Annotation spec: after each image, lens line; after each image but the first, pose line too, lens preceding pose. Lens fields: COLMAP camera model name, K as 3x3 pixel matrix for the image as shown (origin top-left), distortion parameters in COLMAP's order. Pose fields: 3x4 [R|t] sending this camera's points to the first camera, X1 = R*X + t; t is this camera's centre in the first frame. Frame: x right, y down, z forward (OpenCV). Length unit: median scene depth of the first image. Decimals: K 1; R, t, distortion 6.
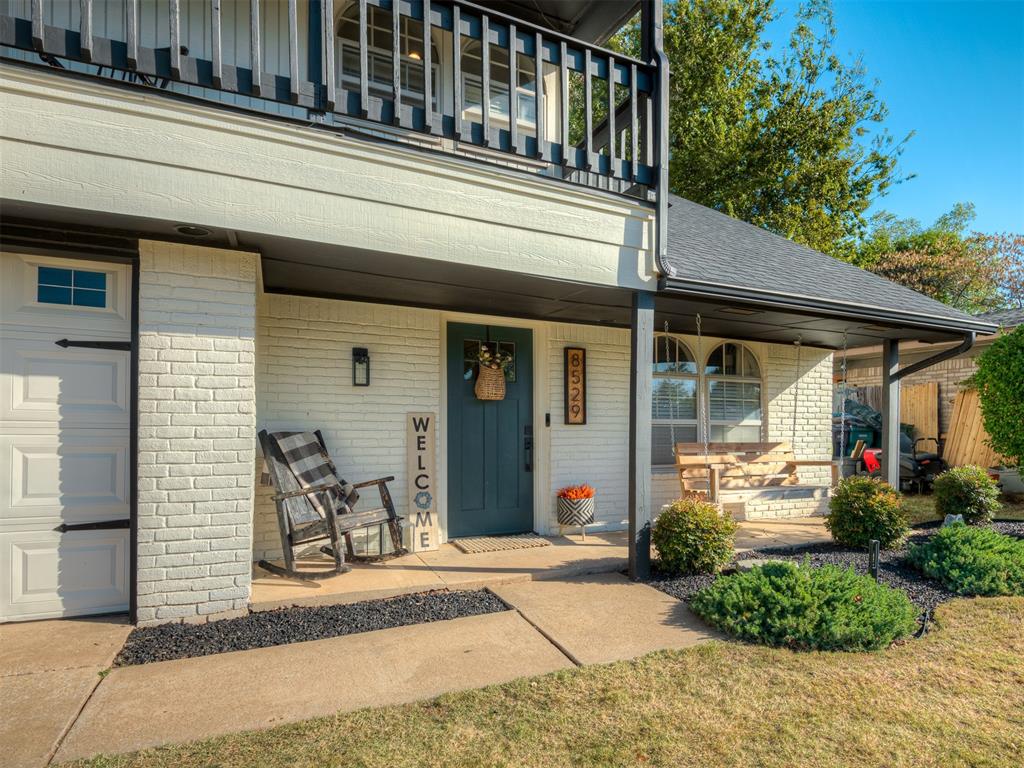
lens RADIAL K [[550.8, 0, 556.0], [0, 550.8, 434.3], [0, 0, 1]] dist [-0.002877, -0.005767]
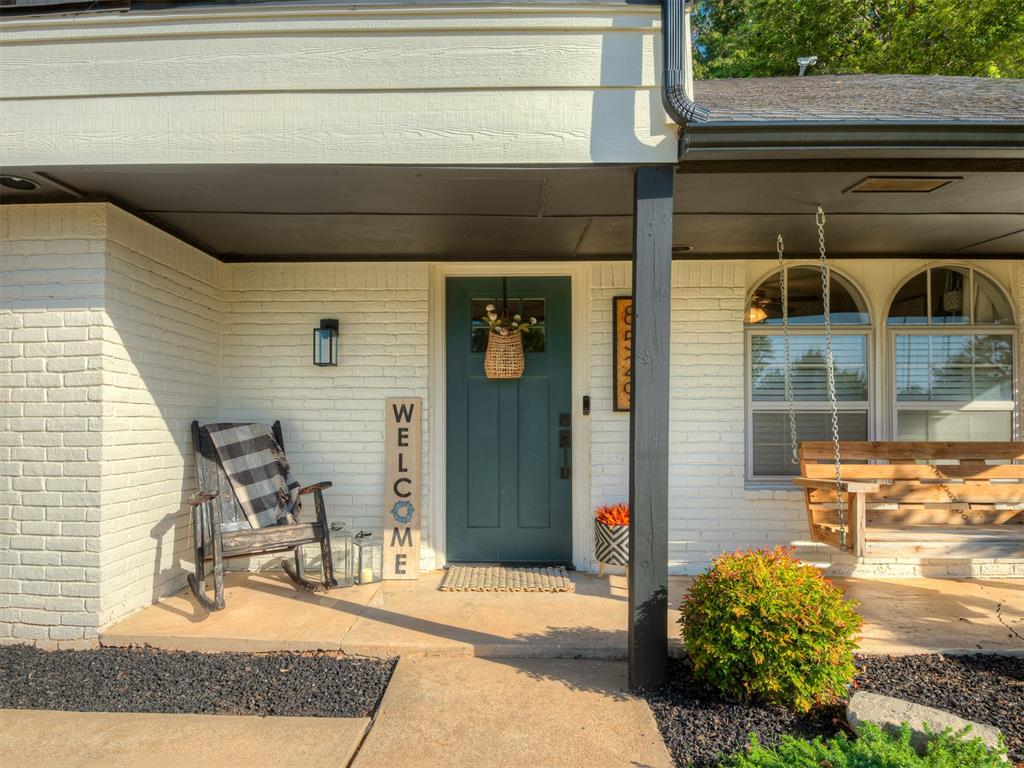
lens RADIAL K [[566.5, 0, 492.4], [0, 566.5, 426.8], [0, 0, 1]] dist [-0.008450, -0.006374]
pose [[0.887869, 0.003498, -0.460083, 0.239860], [-0.000398, 0.999977, 0.006835, -0.004399], [0.460096, -0.005886, 0.887850, 0.371419]]
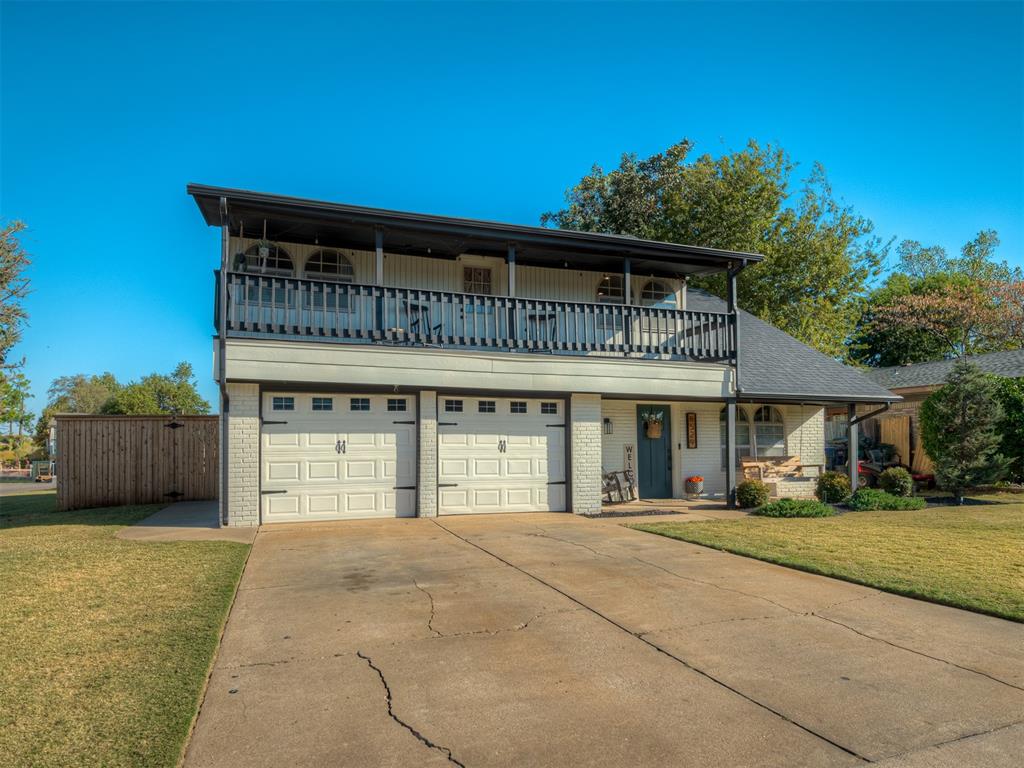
lens RADIAL K [[550.8, 0, 510.2], [0, 550.8, 425.8], [0, 0, 1]] dist [-0.002877, -0.005767]
pose [[0.991810, -0.012717, -0.127085, -0.469510], [0.006926, 0.998922, -0.045901, -0.013389], [0.127532, 0.044645, 0.990829, -1.461303]]
